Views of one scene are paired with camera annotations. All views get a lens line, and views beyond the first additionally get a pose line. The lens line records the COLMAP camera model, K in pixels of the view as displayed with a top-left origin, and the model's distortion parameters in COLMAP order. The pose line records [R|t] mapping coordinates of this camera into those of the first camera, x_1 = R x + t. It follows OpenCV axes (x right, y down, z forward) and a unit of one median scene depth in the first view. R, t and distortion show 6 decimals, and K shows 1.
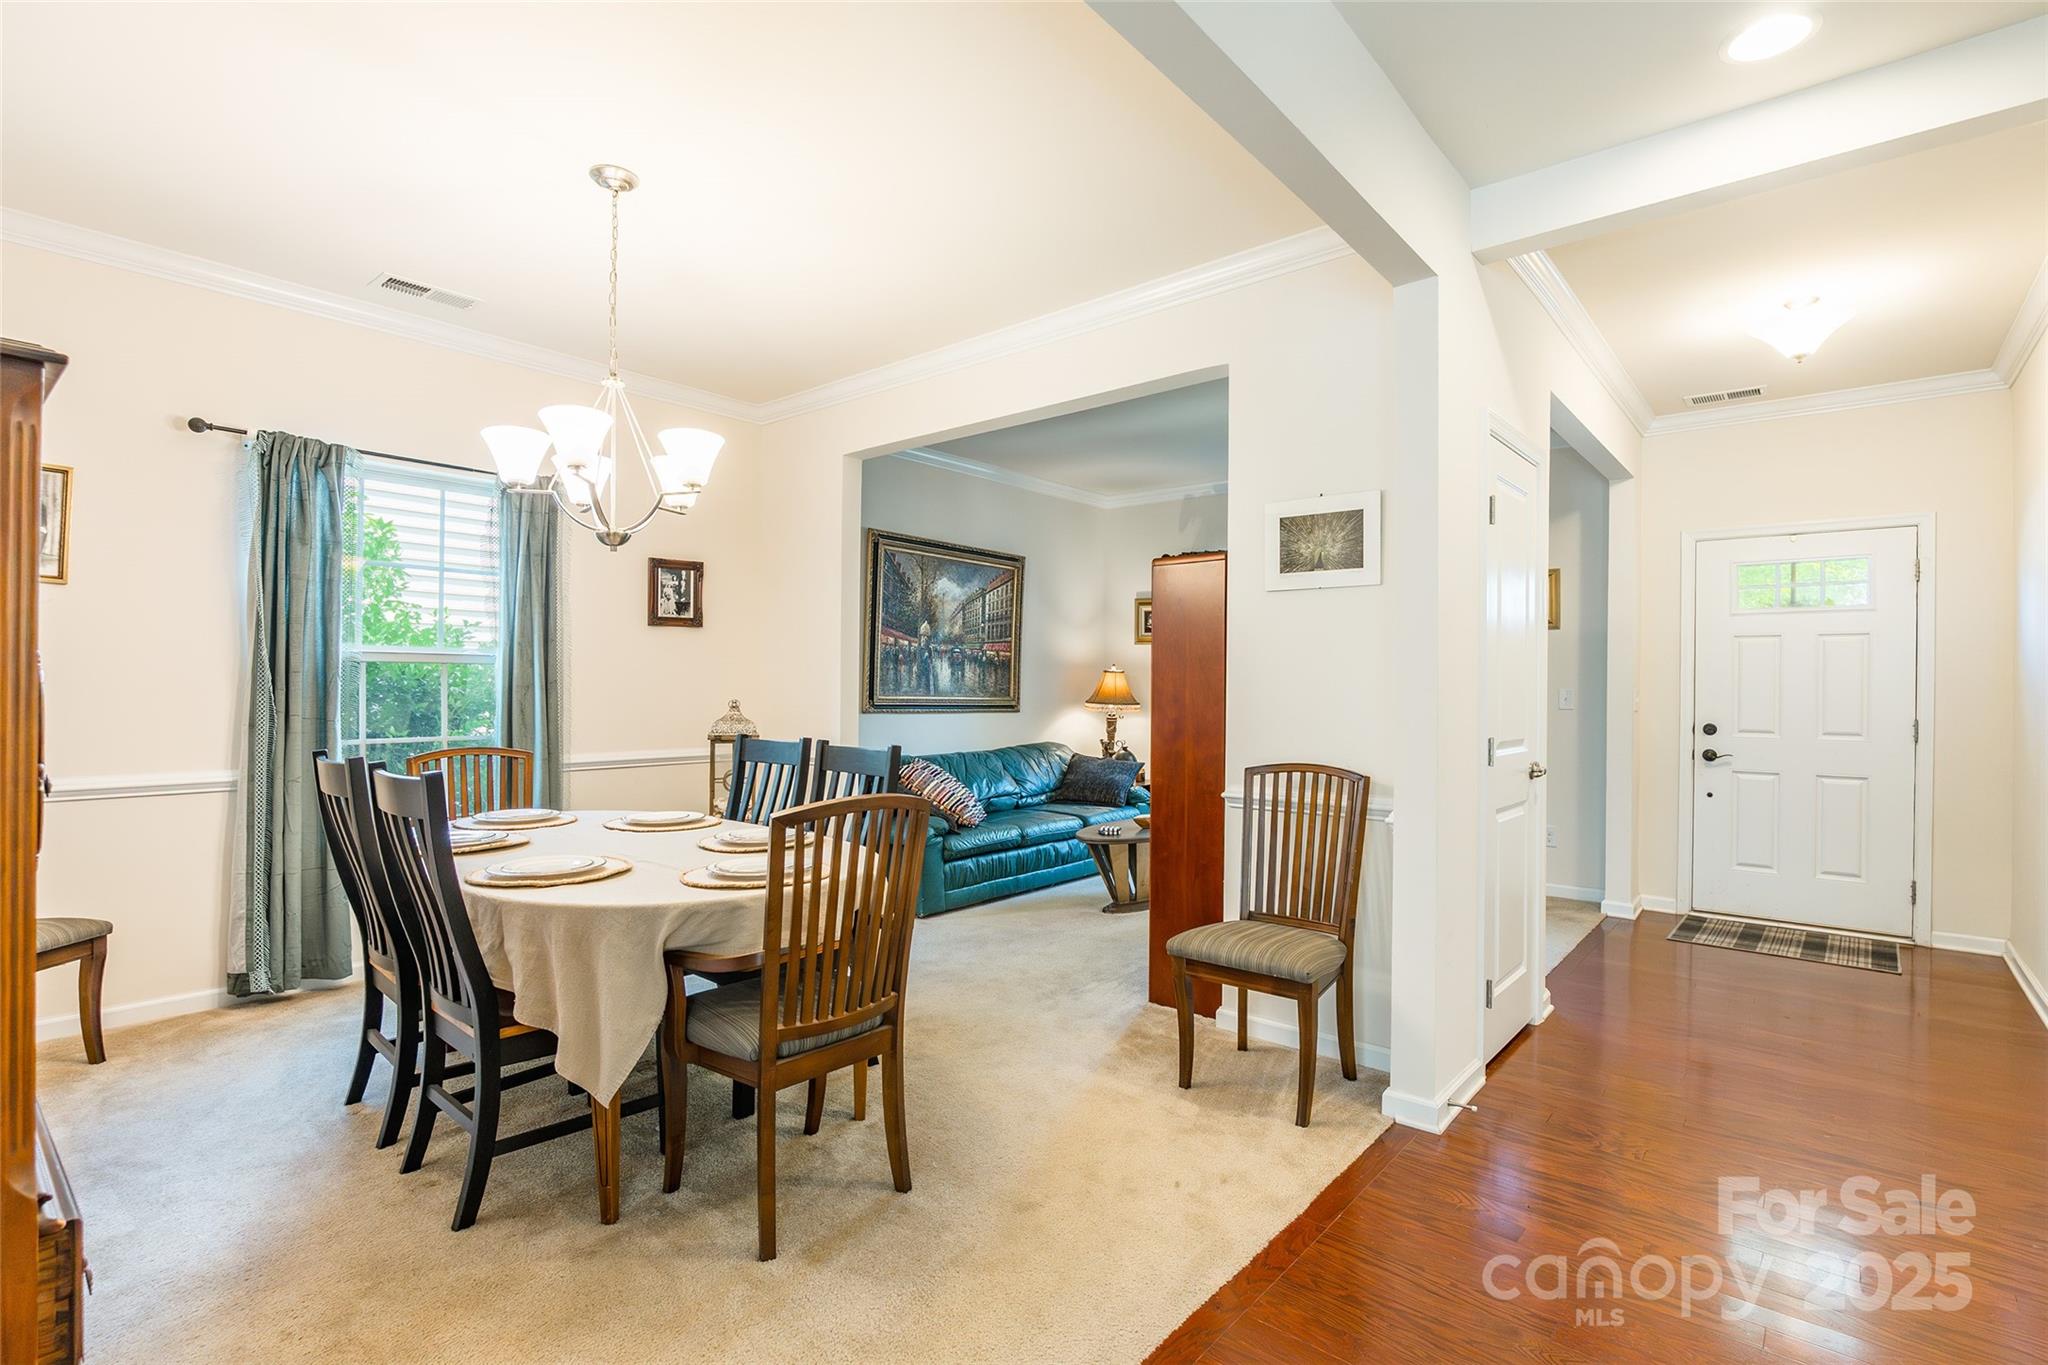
lens RADIAL K [[961.4, 0, 1024.0], [0, 961.4, 682.5], [0, 0, 1]] dist [-0.019661, 0.001514]
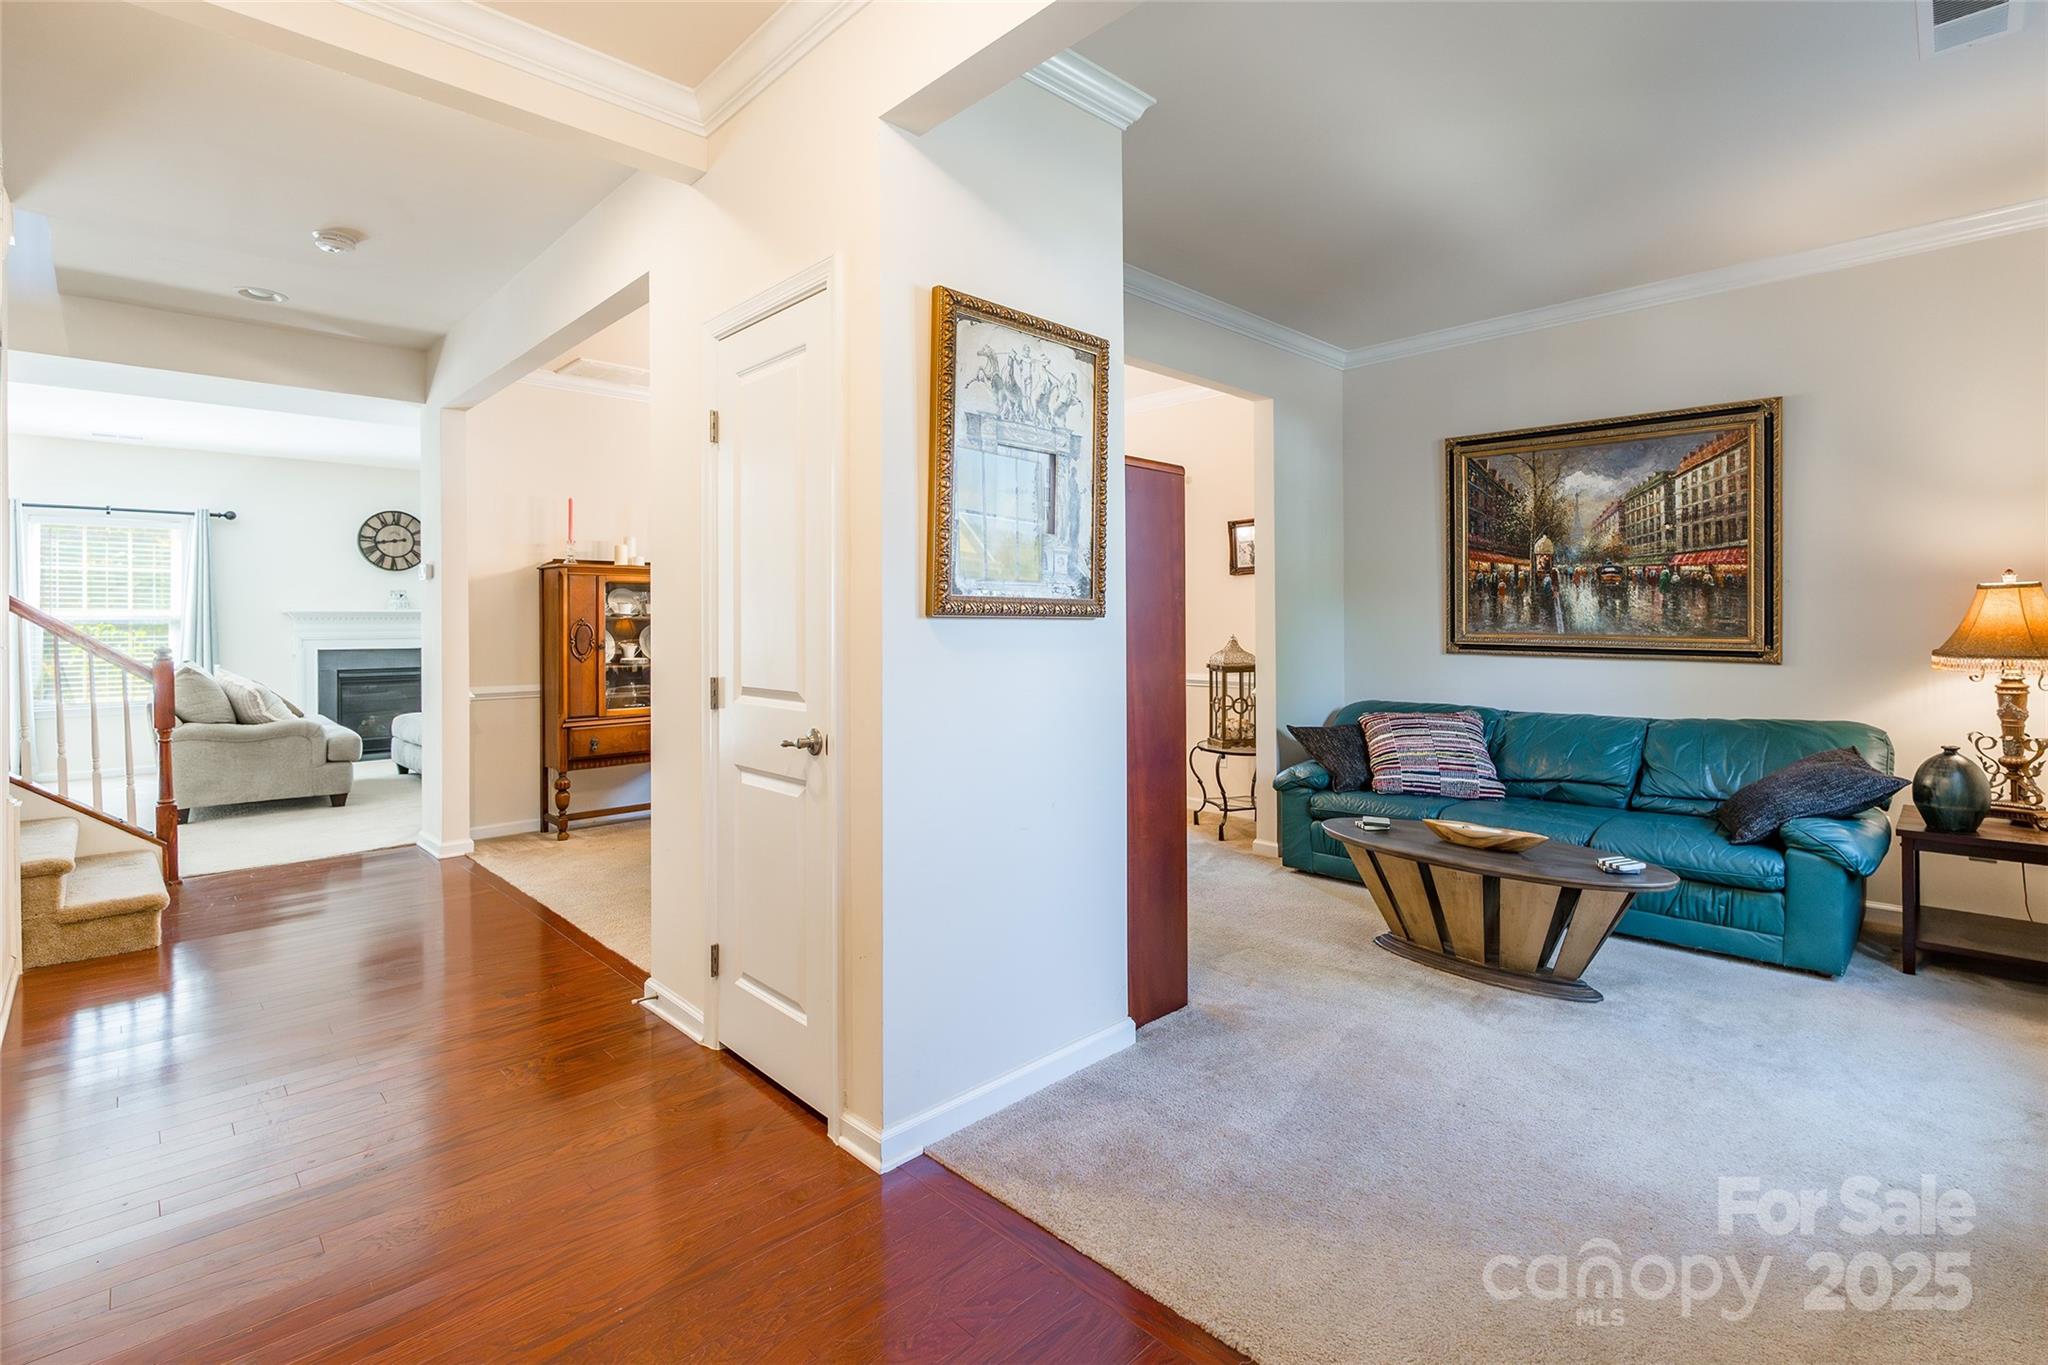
lens RADIAL K [[949.0, 0, 1062.6], [0, 949.0, 608.7], [0, 0, 1]] dist [-0.002071, -0.000311]
pose [[-0.081385, -0.012813, -0.996600, 0.699328], [0.013442, 0.999812, -0.013952, -0.001043], [0.996592, -0.014532, -0.081198, 0.711135]]
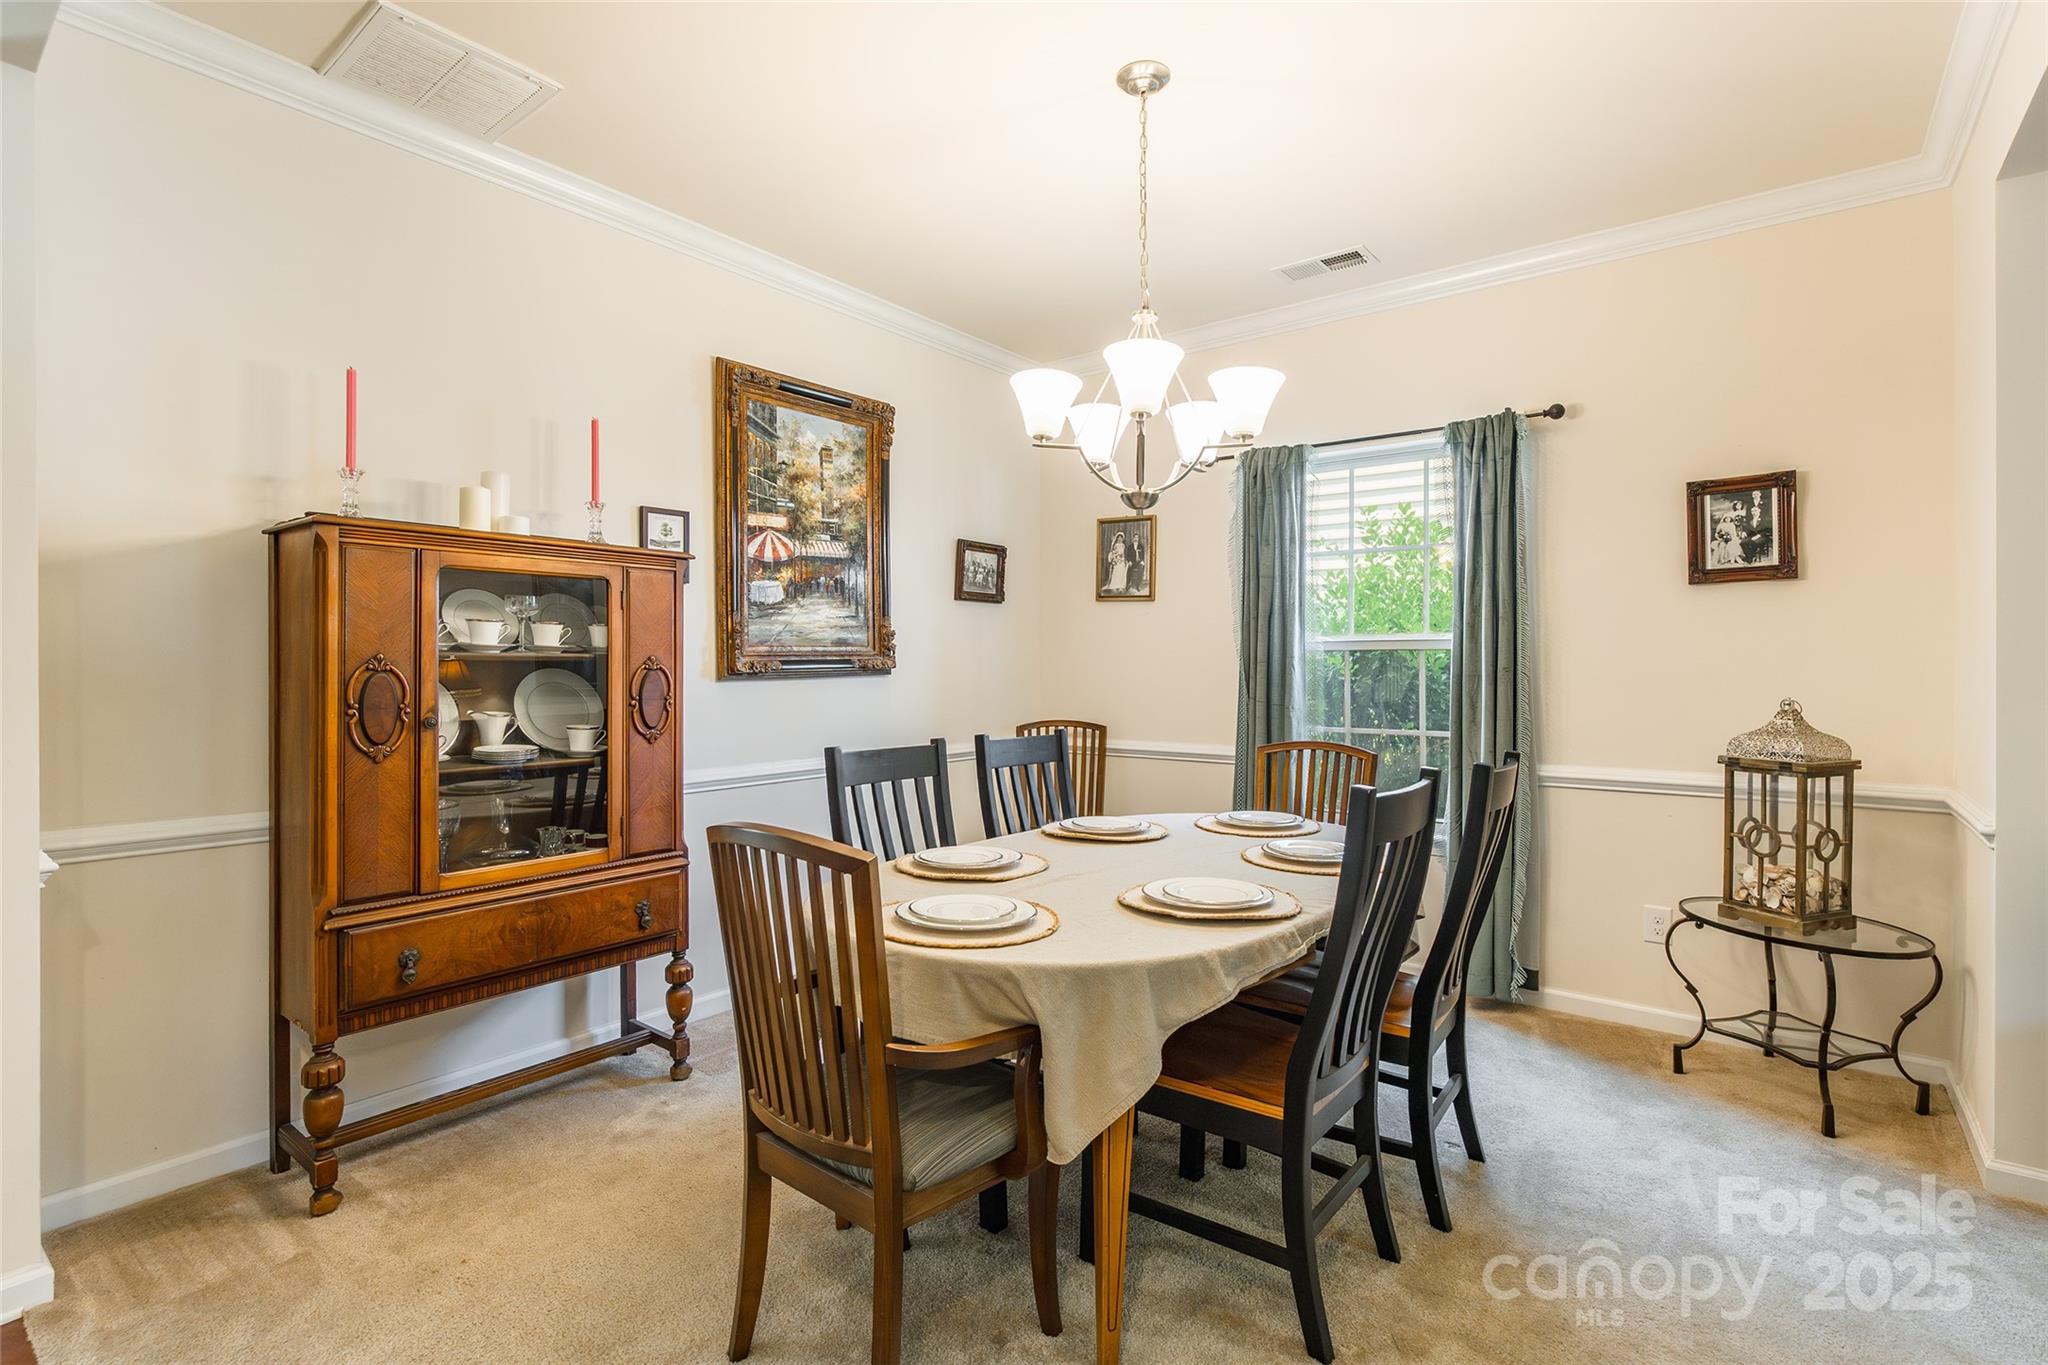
lens RADIAL K [[954.0, 0, 1020.7], [0, 954.0, 660.8], [0, 0, 1]] dist [-0.004345, -0.000739]
pose [[0.034434, -0.005413, -0.999392, 0.206249], [0.005812, 0.999970, -0.005216, -0.004464], [0.999390, -0.005628, 0.034464, 0.413385]]
